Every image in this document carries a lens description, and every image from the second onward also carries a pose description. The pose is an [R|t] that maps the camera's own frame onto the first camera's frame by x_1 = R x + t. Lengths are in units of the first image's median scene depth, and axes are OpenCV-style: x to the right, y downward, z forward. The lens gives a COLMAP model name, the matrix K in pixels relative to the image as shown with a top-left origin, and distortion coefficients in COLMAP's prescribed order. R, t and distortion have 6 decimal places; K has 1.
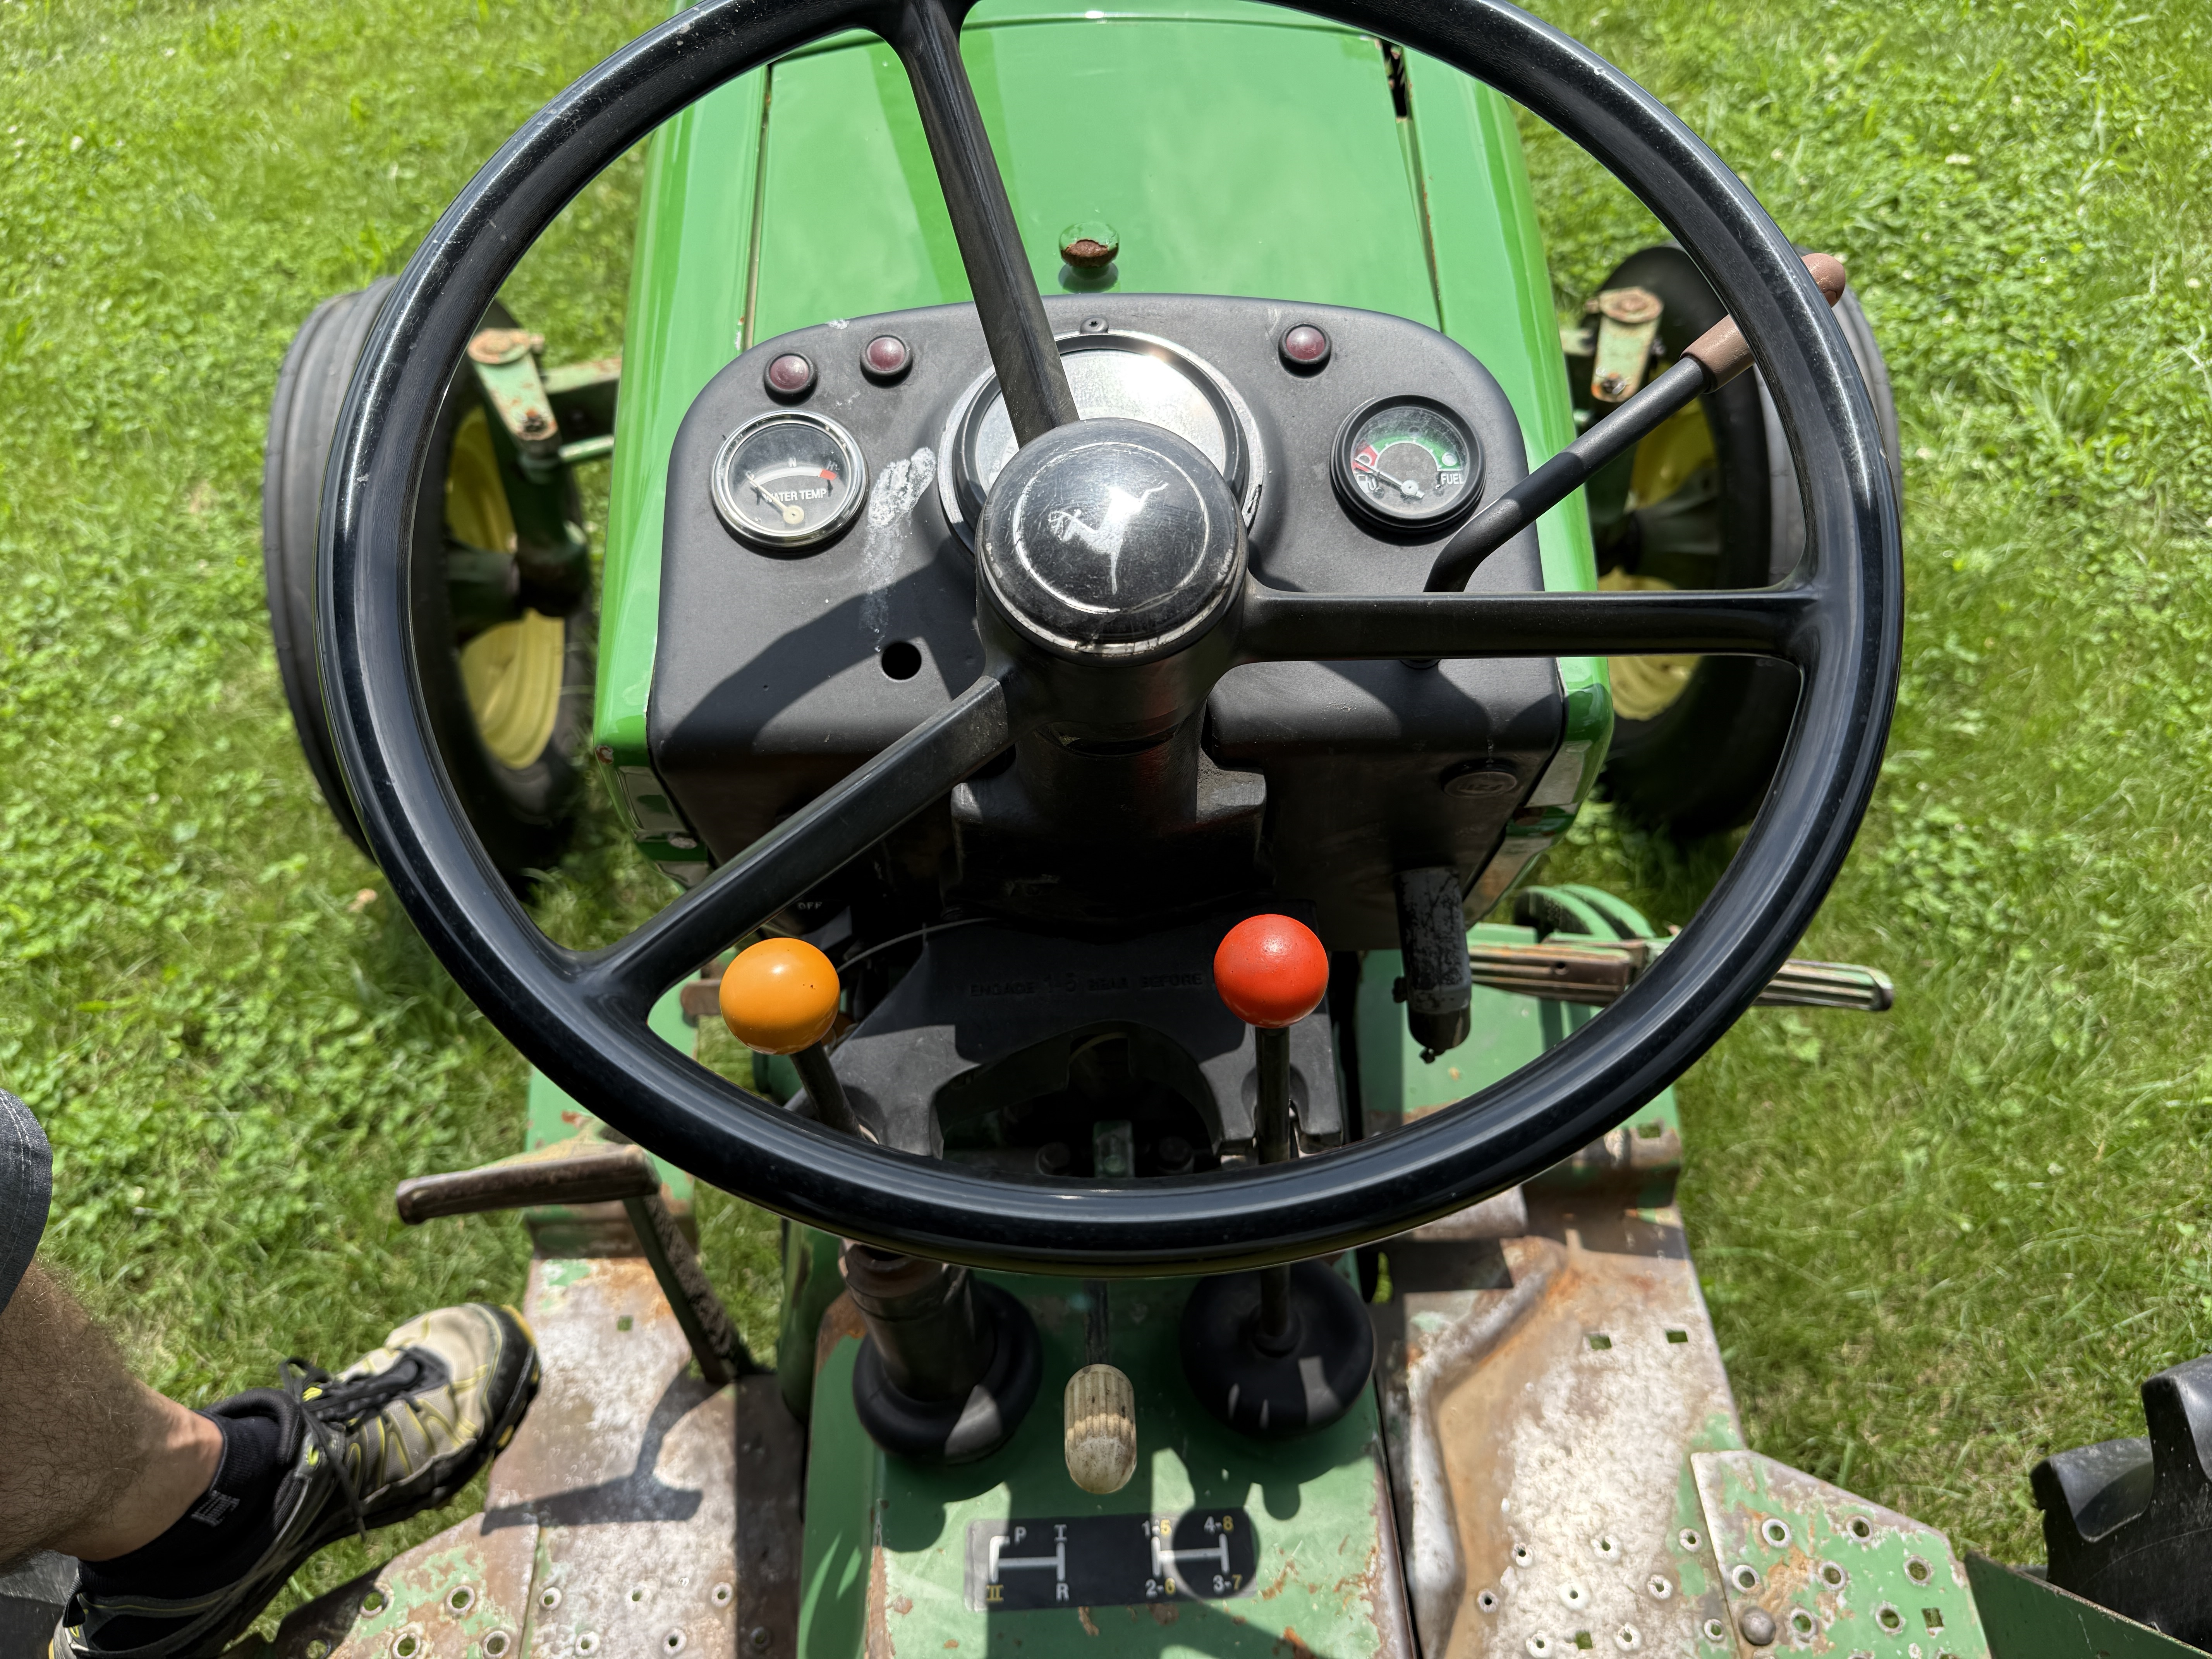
lens RADIAL K [[1554.9, 0, 1106.0], [0, 1554.9, 829.5], [0, 0, 1]] dist [0.091980, -0.133151]
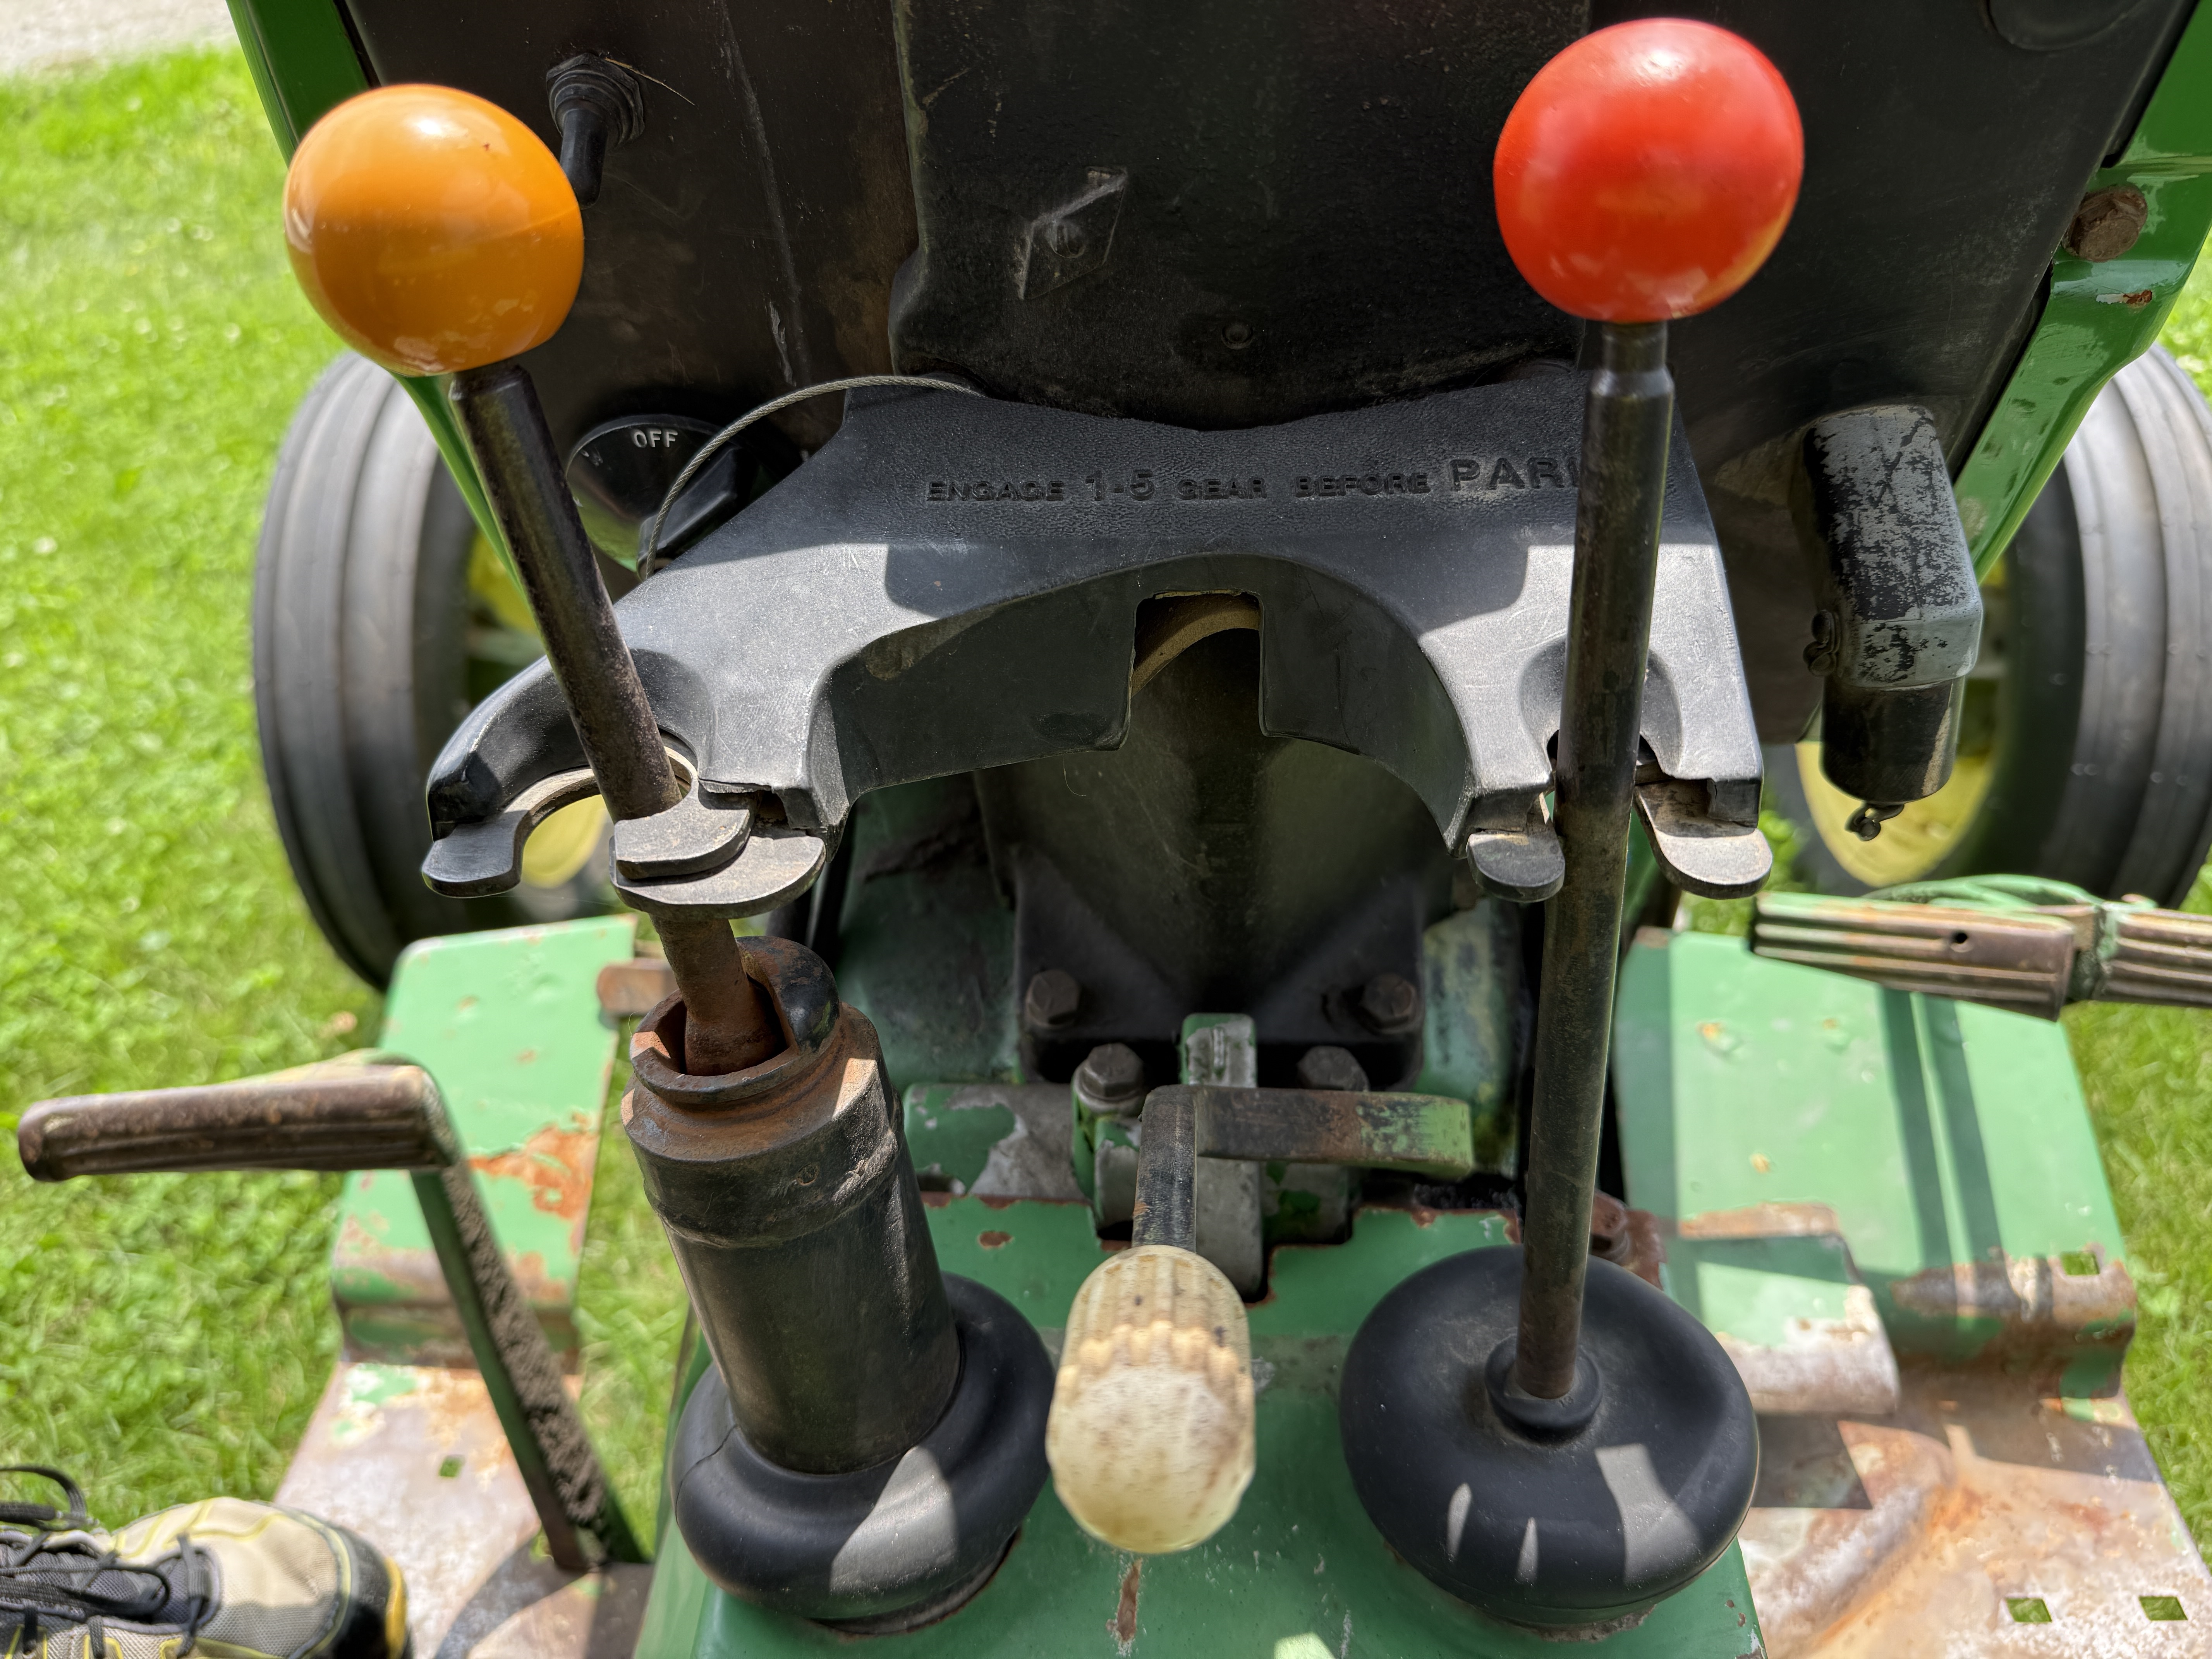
lens RADIAL K [[1624.0, 0, 1106.0], [0, 1624.0, 829.5], [0, 0, 1]] dist [-0.001057, -0.008534]
pose [[0.996006, 0.039444, -0.080106, 0.005344], [-0.054301, 0.979748, -0.192732, 0.172156], [0.070882, 0.196312, 0.977976, 0.318832]]
